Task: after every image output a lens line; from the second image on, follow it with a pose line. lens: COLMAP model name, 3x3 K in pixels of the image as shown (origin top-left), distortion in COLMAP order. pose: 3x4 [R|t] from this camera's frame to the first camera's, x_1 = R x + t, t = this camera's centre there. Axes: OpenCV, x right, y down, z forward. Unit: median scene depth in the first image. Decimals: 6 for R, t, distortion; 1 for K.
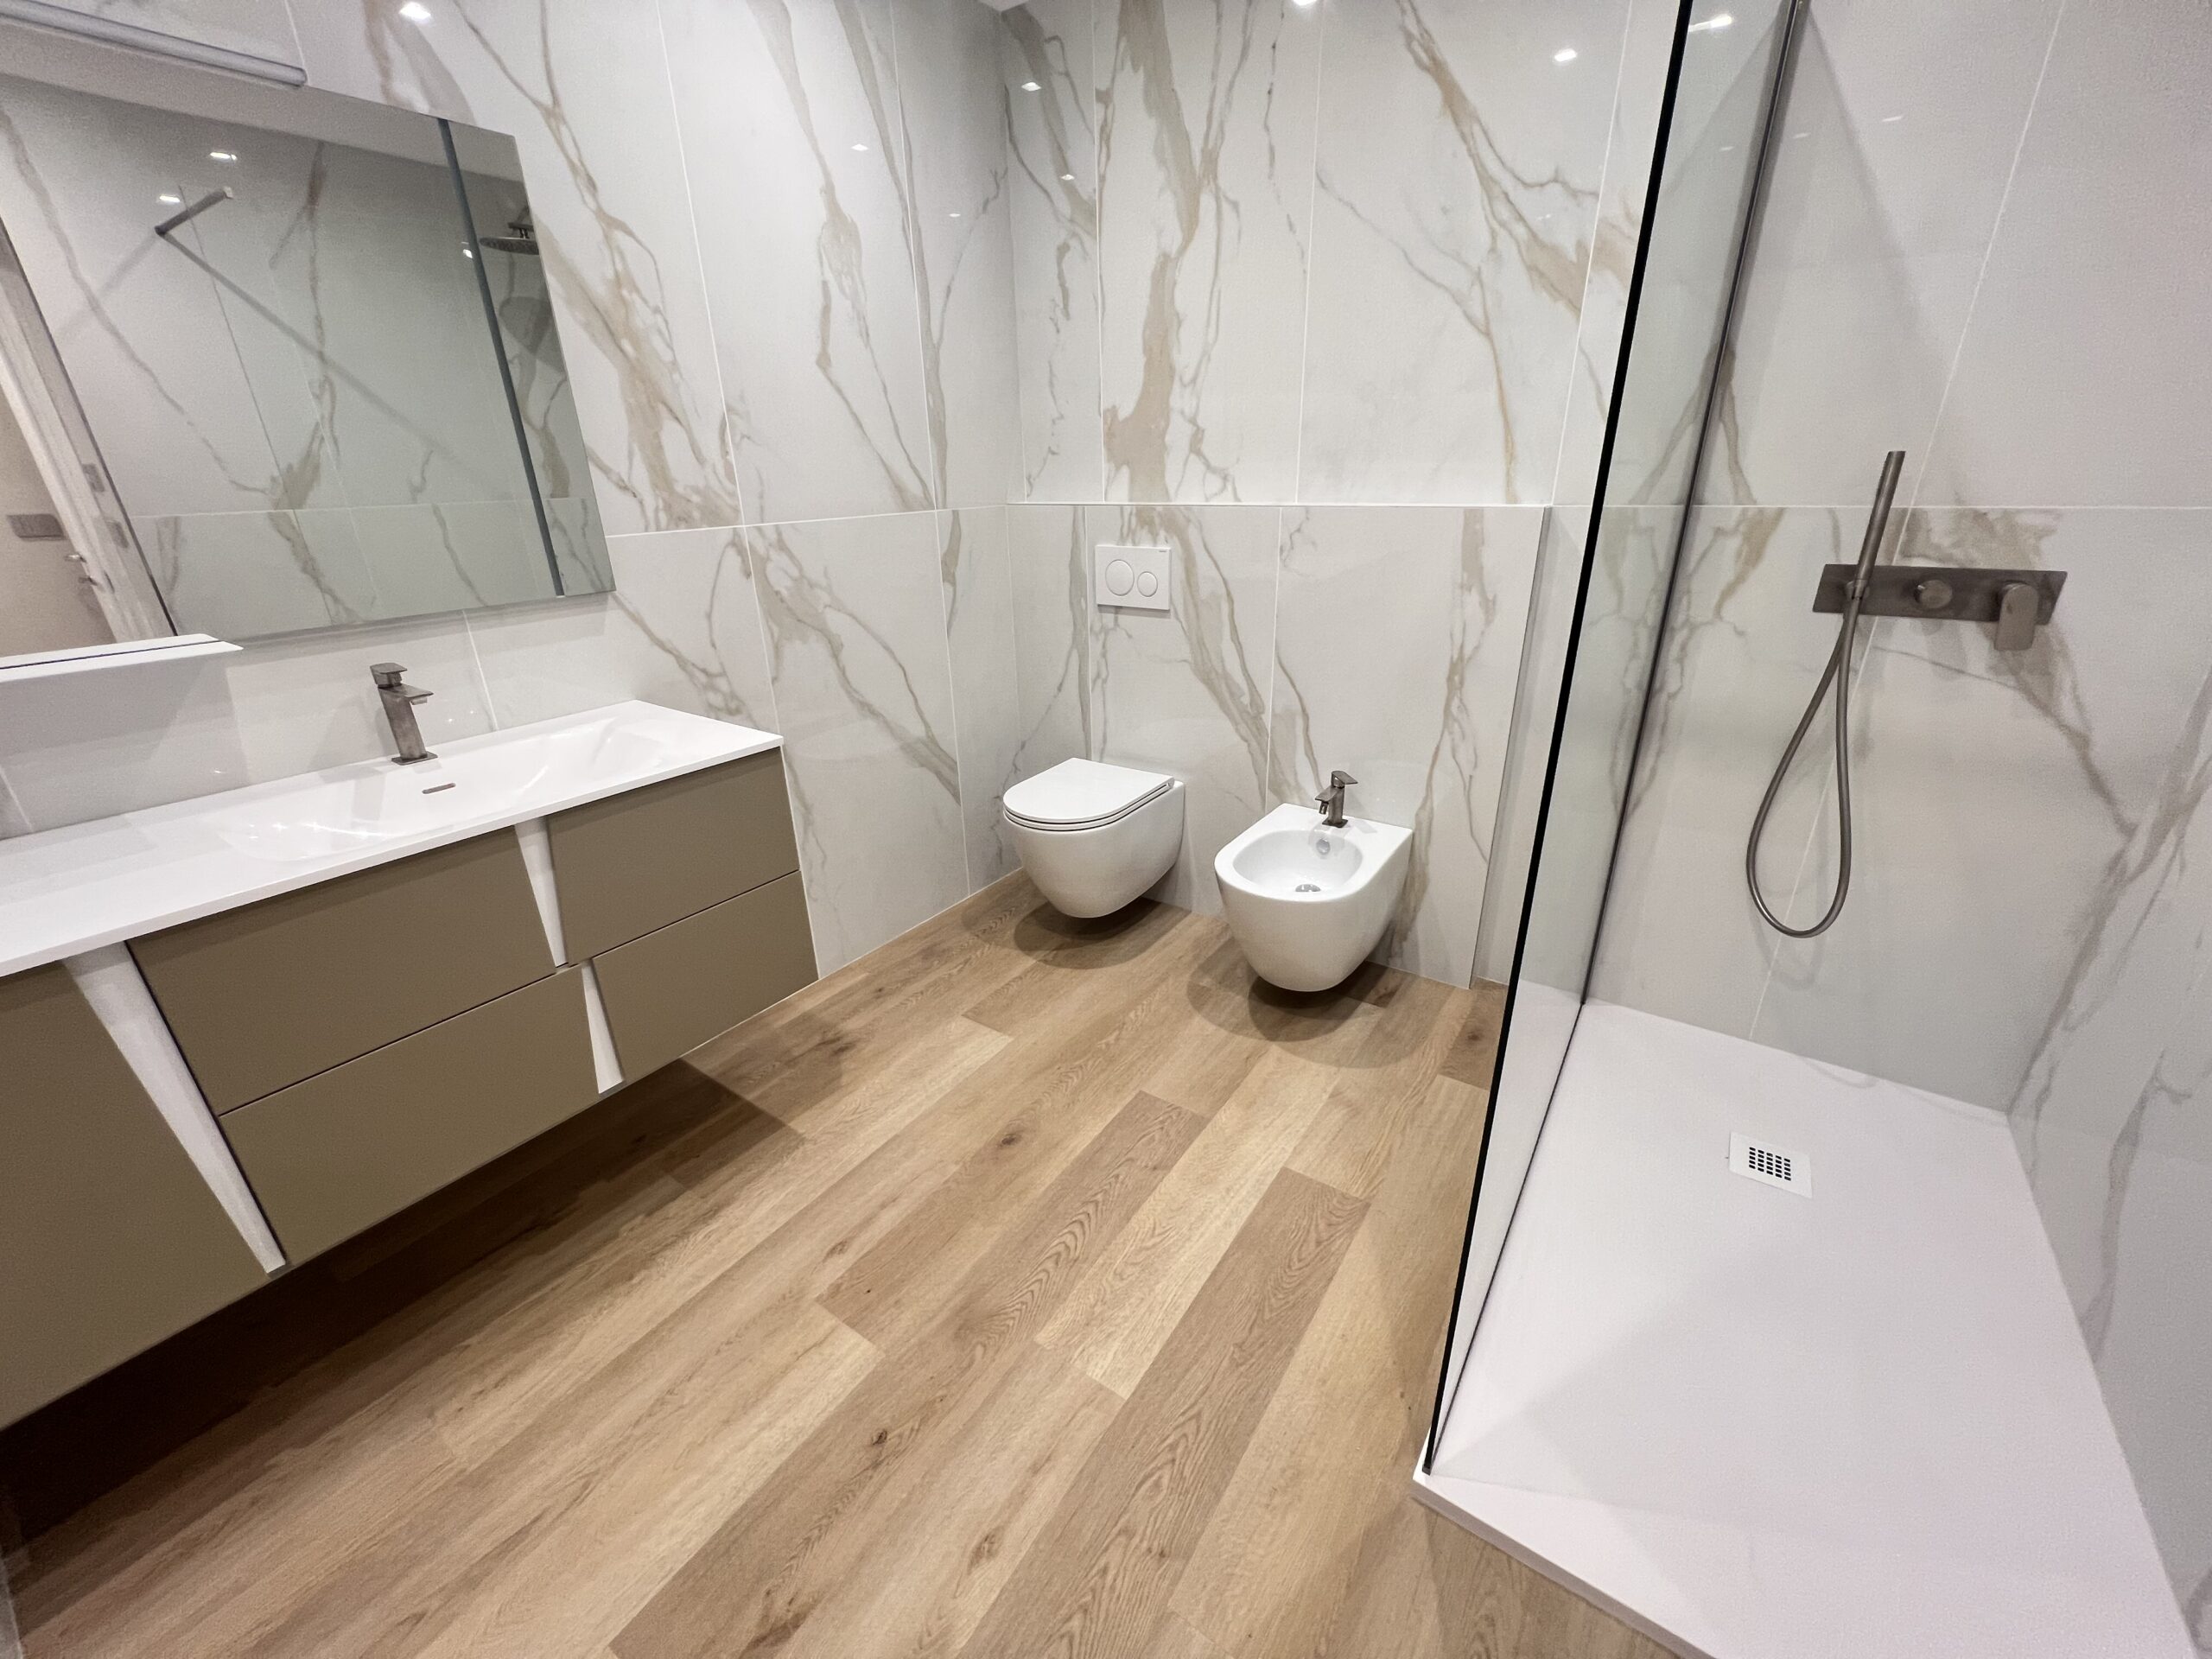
lens RADIAL K [[886.1, 0, 1104.9], [0, 886.1, 827.8], [0, 0, 1]] dist [-0.001634, 0.000506]
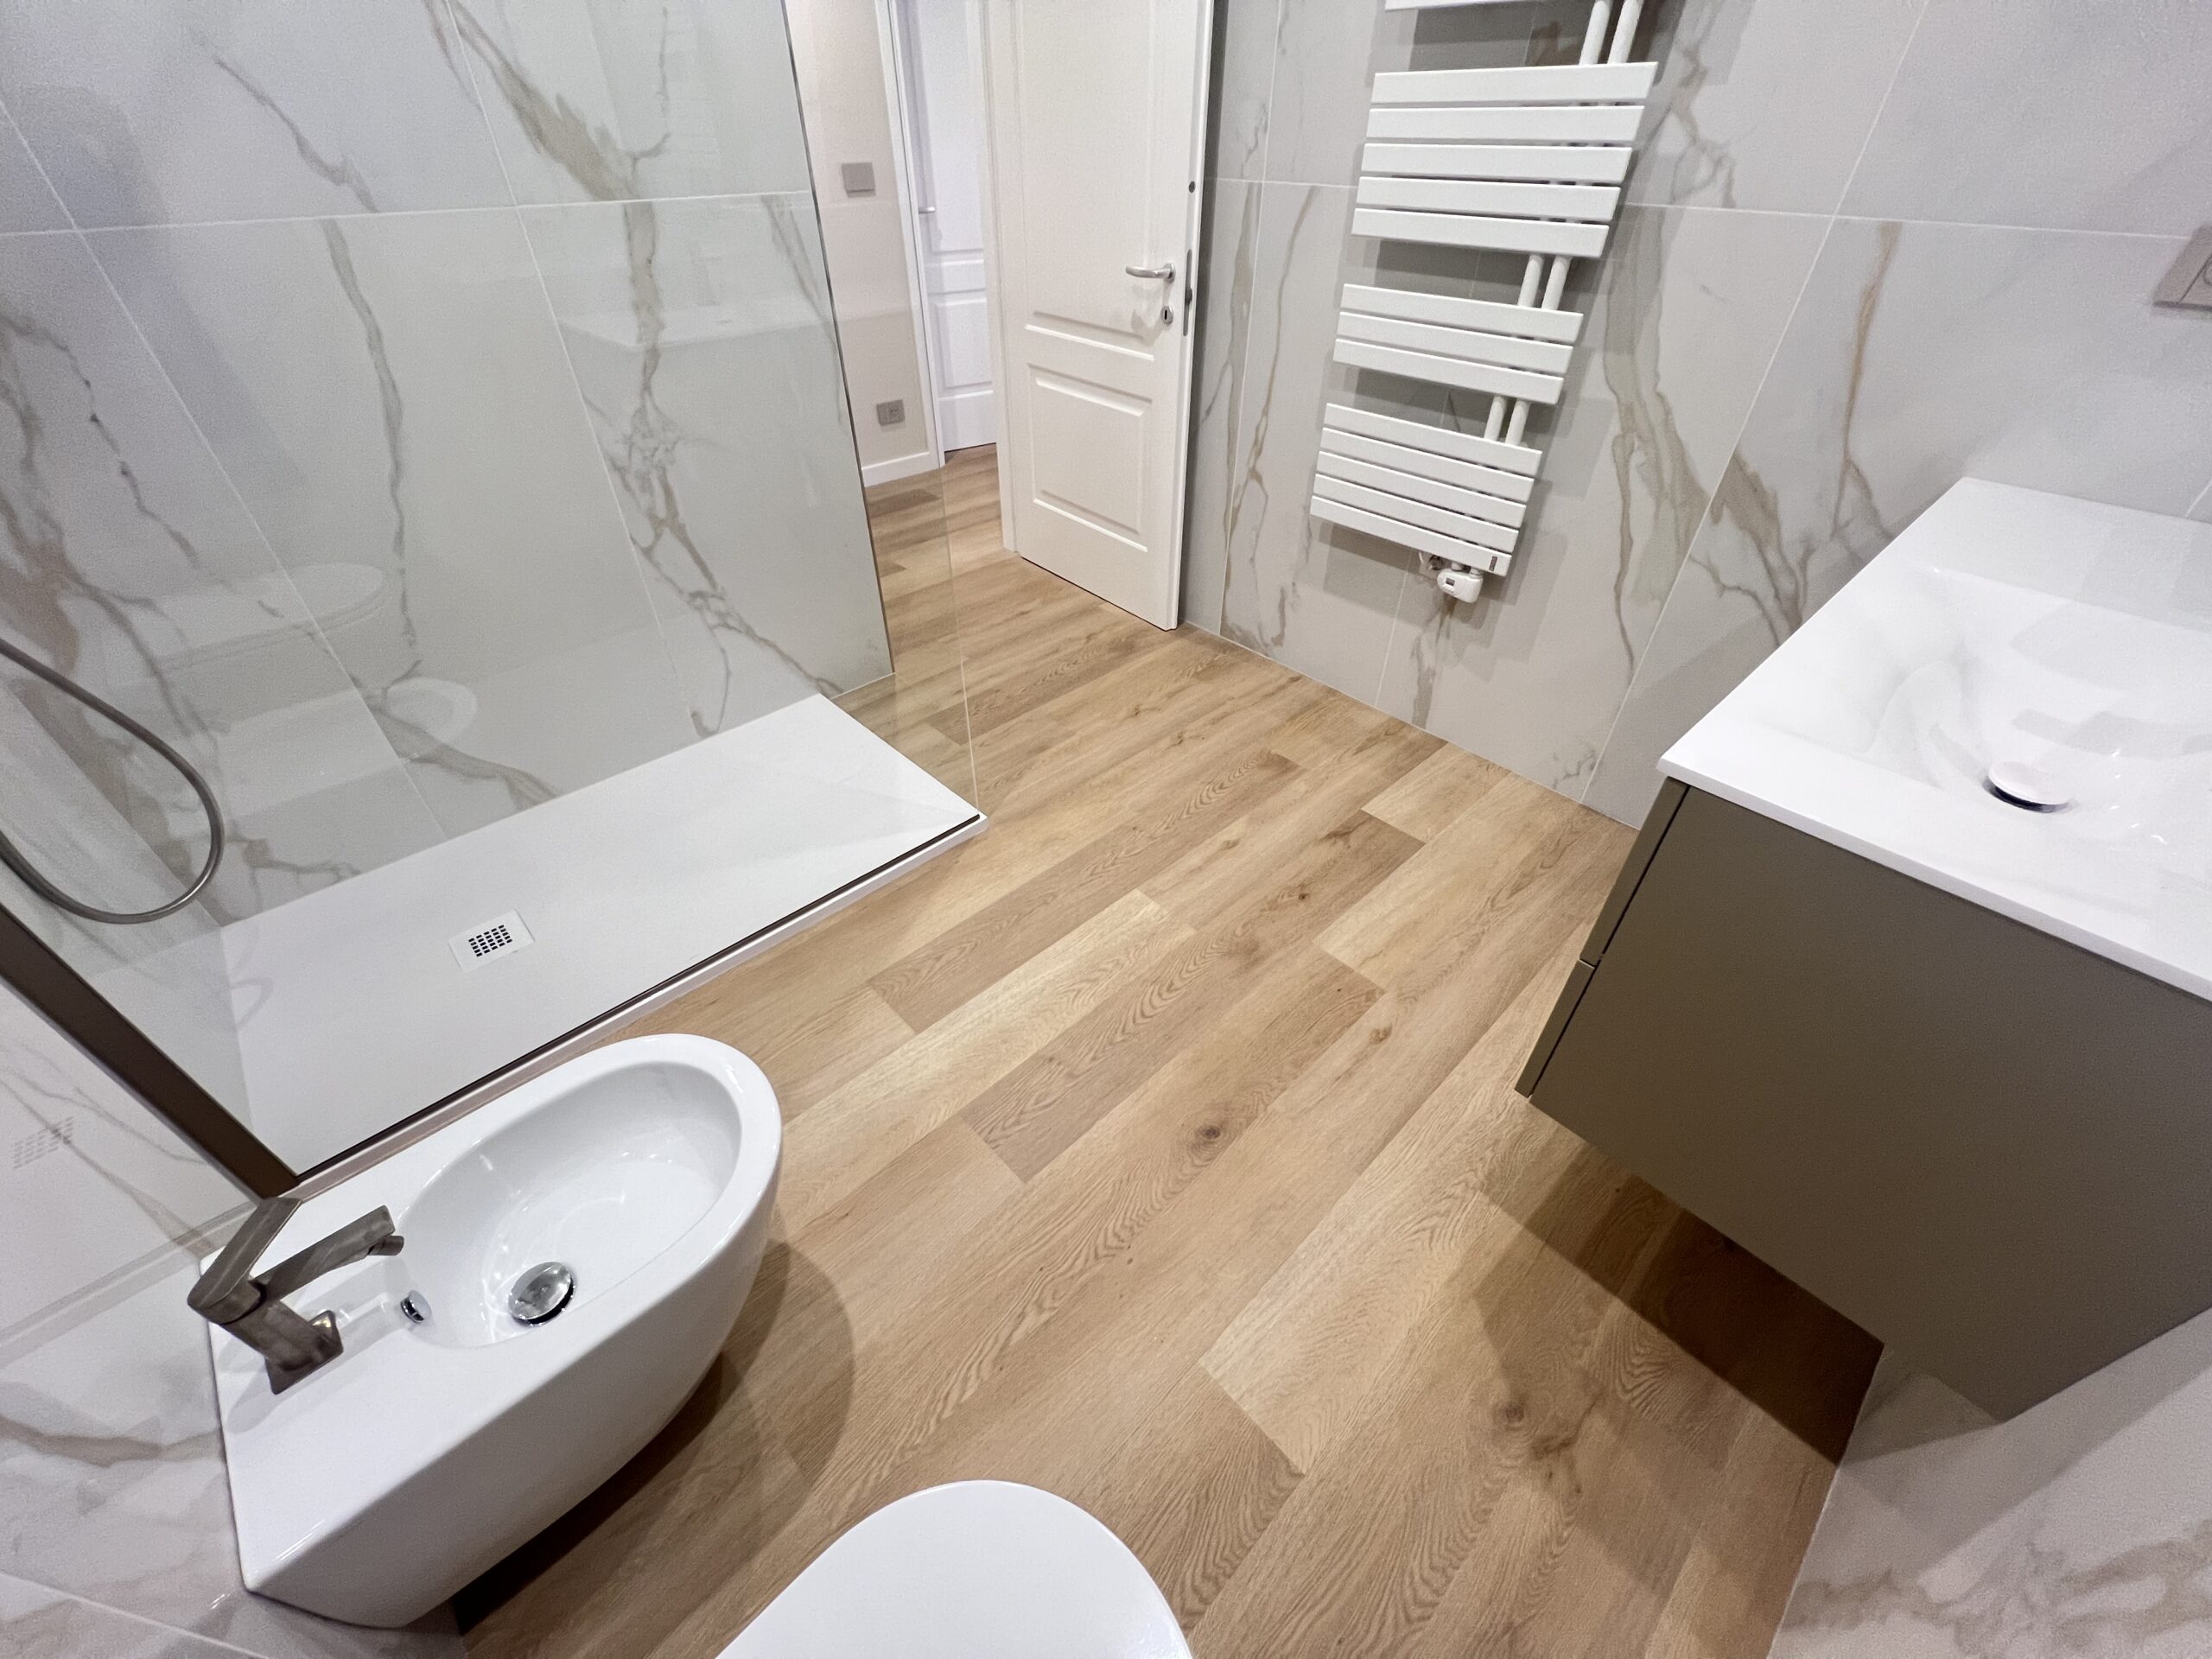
lens RADIAL K [[886.1, 0, 1100.2], [0, 886.1, 830.1], [0, 0, 1]] dist [-0.001634, 0.000506]
pose [[-0.976561, -0.115756, 0.181462, -0.139673], [0.104604, 0.481575, 0.870140, -0.549759], [-0.188112, 0.868726, -0.458179, 1.299523]]
